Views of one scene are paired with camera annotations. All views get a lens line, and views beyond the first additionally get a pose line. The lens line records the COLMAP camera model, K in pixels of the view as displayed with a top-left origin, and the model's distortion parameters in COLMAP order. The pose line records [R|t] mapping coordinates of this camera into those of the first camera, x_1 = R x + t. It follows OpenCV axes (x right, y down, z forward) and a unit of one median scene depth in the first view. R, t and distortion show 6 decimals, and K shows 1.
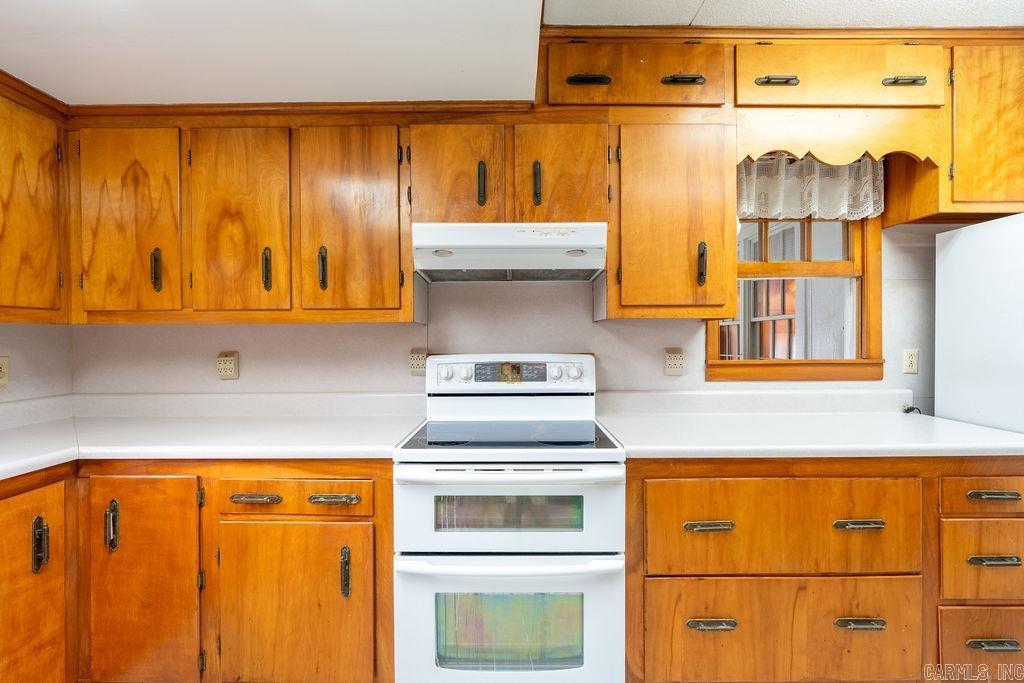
lens RADIAL K [[460.5, 0, 513.4], [0, 460.5, 341.6], [0, 0, 1]] dist [-0.005532, 0.002239]
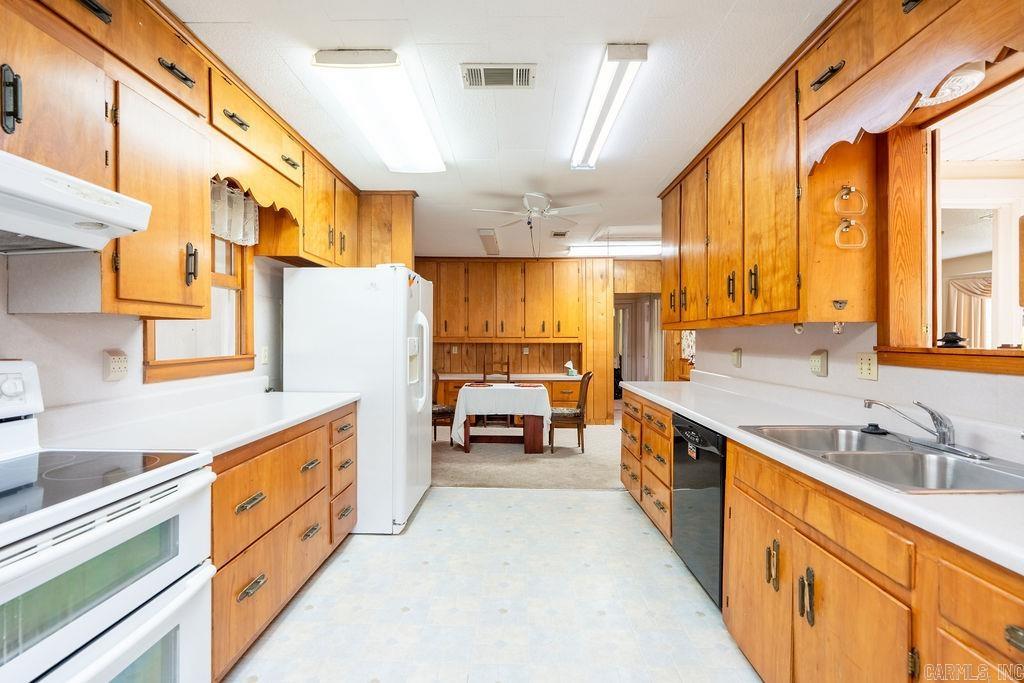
lens RADIAL K [[460.5, 0, 515.8], [0, 460.5, 339.9], [0, 0, 1]] dist [-0.005532, 0.002239]
pose [[0.000052, -0.000146, 1.000000, -0.564656], [0.006908, 0.999976, 0.000146, 0.001883], [-0.999976, 0.006908, 0.000053, 0.266943]]
